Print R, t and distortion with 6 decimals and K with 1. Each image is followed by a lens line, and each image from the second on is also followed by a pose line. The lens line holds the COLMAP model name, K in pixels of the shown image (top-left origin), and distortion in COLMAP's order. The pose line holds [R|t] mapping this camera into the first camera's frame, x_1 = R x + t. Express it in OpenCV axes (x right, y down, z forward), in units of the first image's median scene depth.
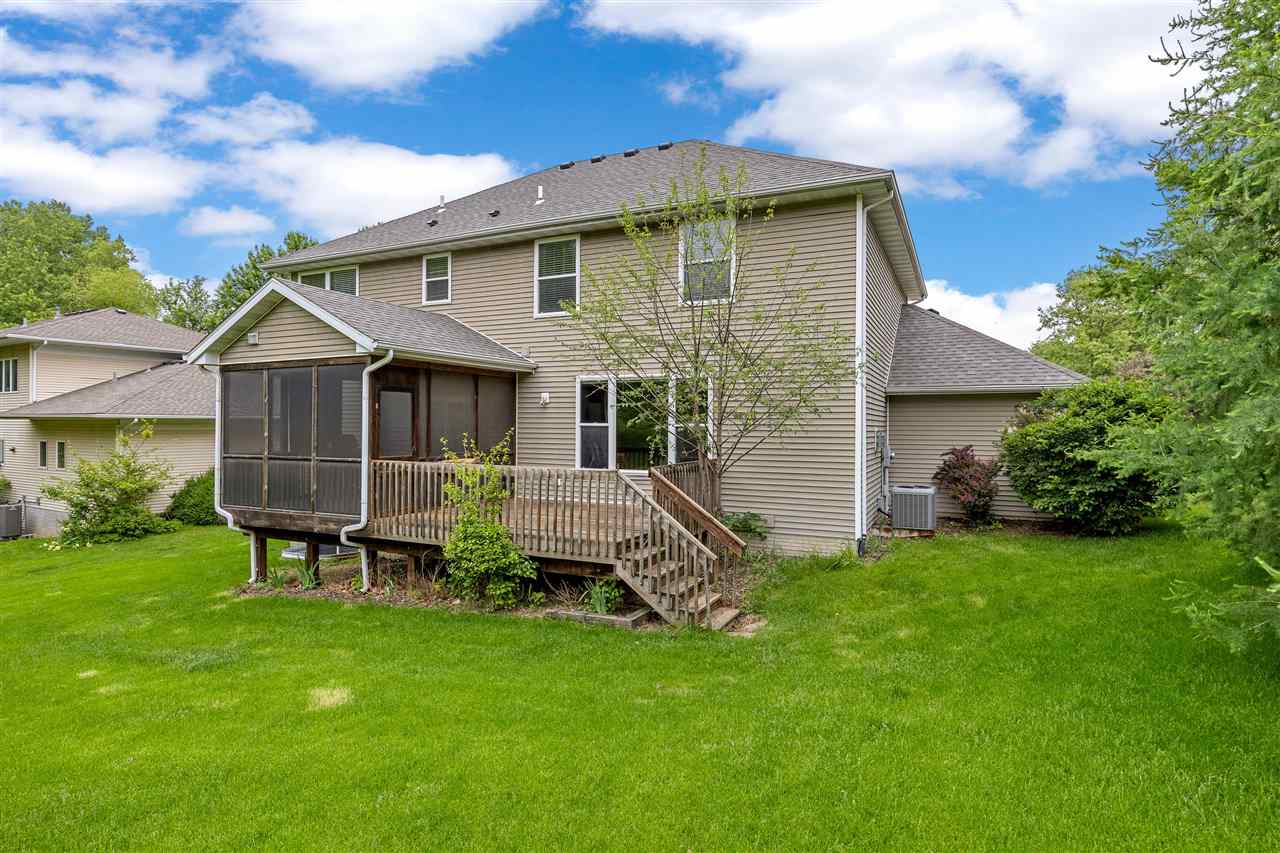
lens RADIAL K [[678.8, 0, 639.3], [0, 678.8, 429.2], [0, 0, 1]] dist [-0.003339, -0.000288]
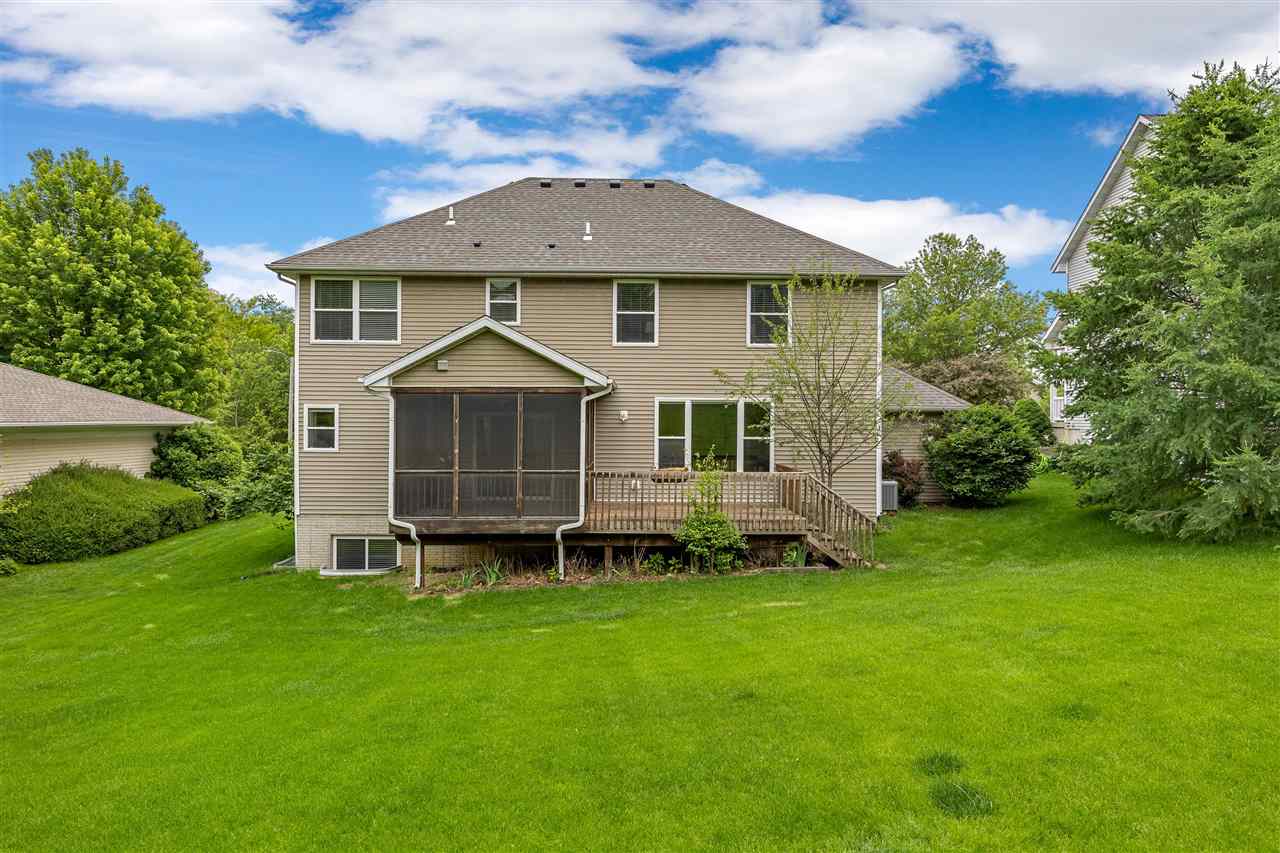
lens RADIAL K [[900.8, 0, 641.3], [0, 900.8, 423.1], [0, 0, 1]] dist [0.008835, 0.001247]
pose [[0.891136, -0.003635, 0.453722, -0.857938], [0.001854, 0.999989, 0.004369, -0.040349], [-0.453733, -0.003052, 0.891132, -0.422100]]
